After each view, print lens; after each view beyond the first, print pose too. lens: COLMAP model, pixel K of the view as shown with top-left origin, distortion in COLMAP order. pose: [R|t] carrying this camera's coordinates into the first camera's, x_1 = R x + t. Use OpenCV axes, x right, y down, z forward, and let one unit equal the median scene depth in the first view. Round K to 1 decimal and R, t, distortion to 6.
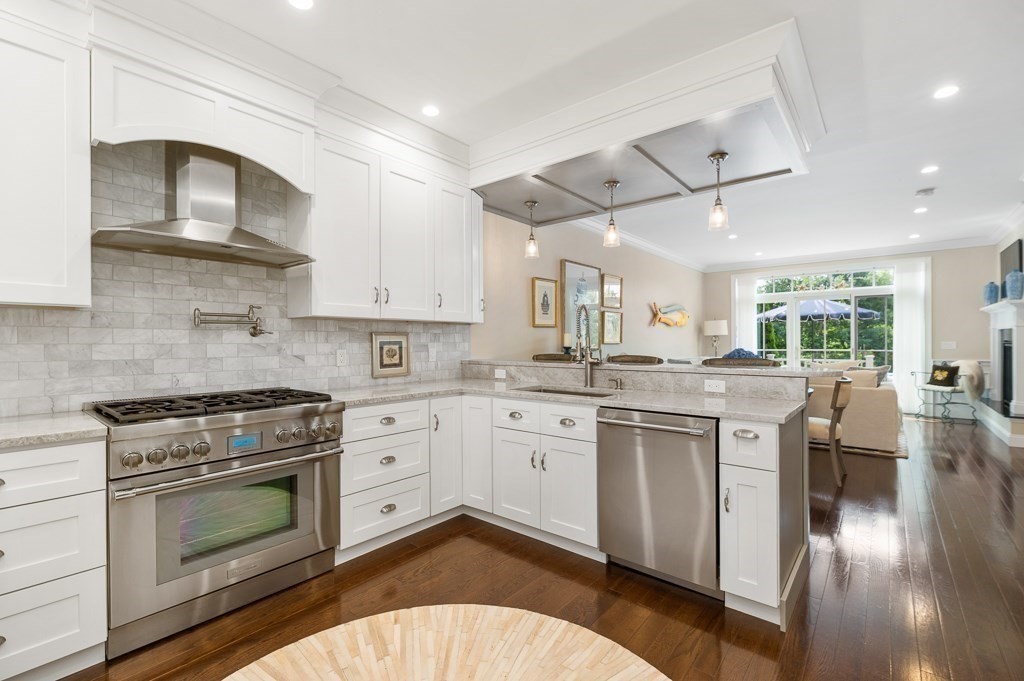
lens RADIAL K [[444.0, 0, 515.0], [0, 444.0, 342.1], [0, 0, 1]] dist [-0.001012, -0.001438]
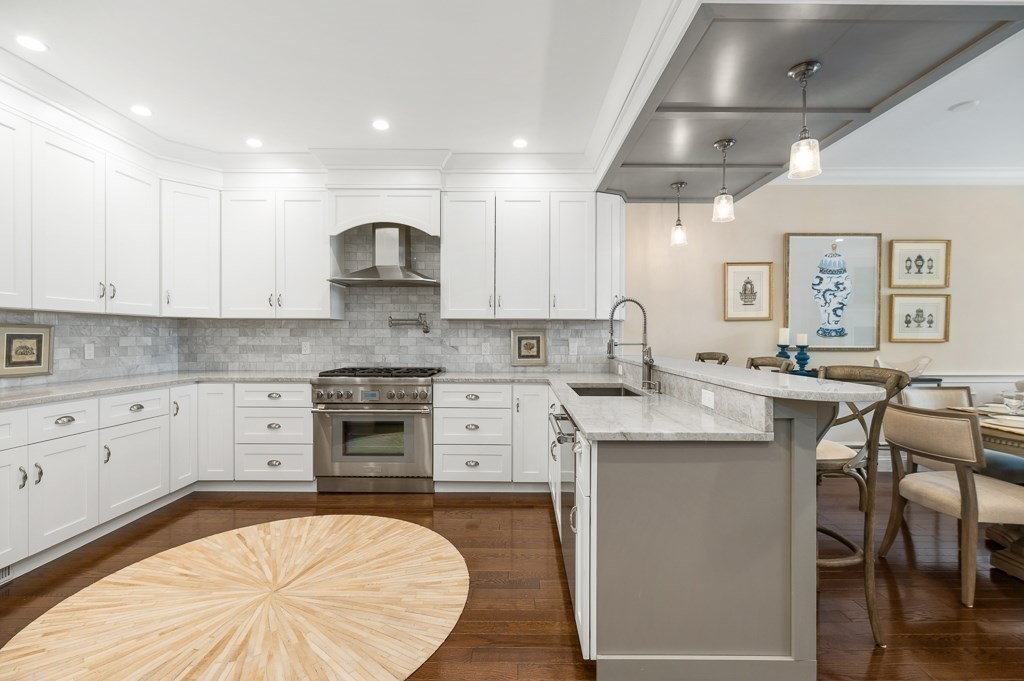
lens RADIAL K [[444.0, 0, 516.6], [0, 444.0, 338.7], [0, 0, 1]] dist [-0.001012, -0.001438]
pose [[0.636396, 0.009518, -0.771304, 0.432795], [-0.006318, 0.999955, 0.007127, -0.003062], [0.771337, 0.000337, 0.636427, 0.139788]]
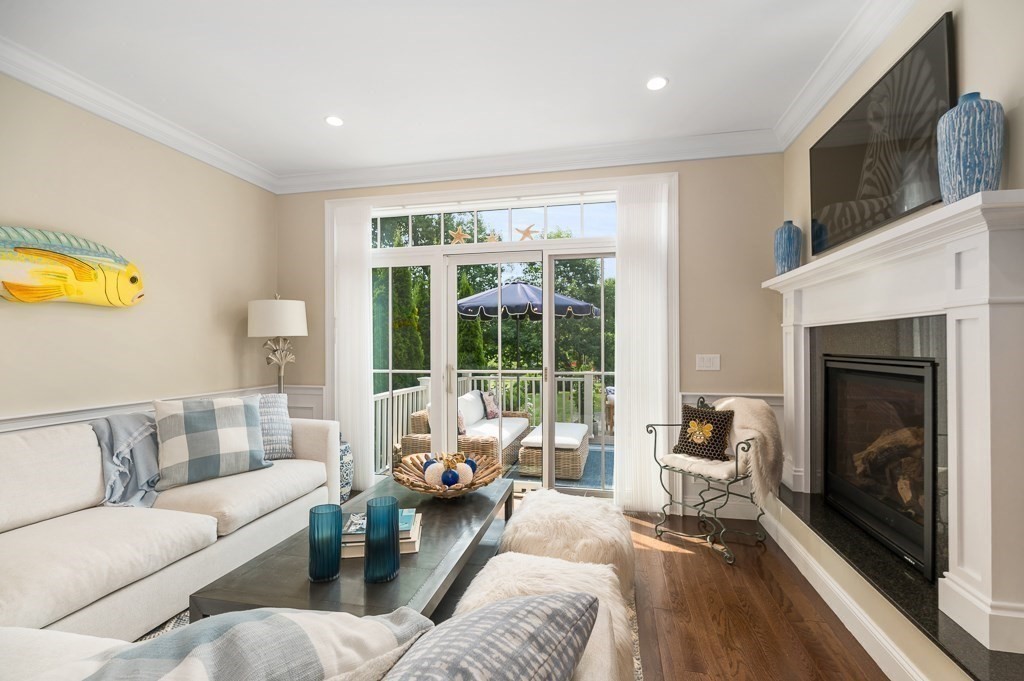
lens RADIAL K [[444.0, 0, 512.5], [0, 444.0, 345.5], [0, 0, 1]] dist [-0.001012, -0.001438]
pose [[0.888661, 0.005404, 0.458533, 0.819698], [-0.002261, 0.999970, -0.007404, -0.009232], [-0.458559, 0.005543, 0.888647, 0.956548]]
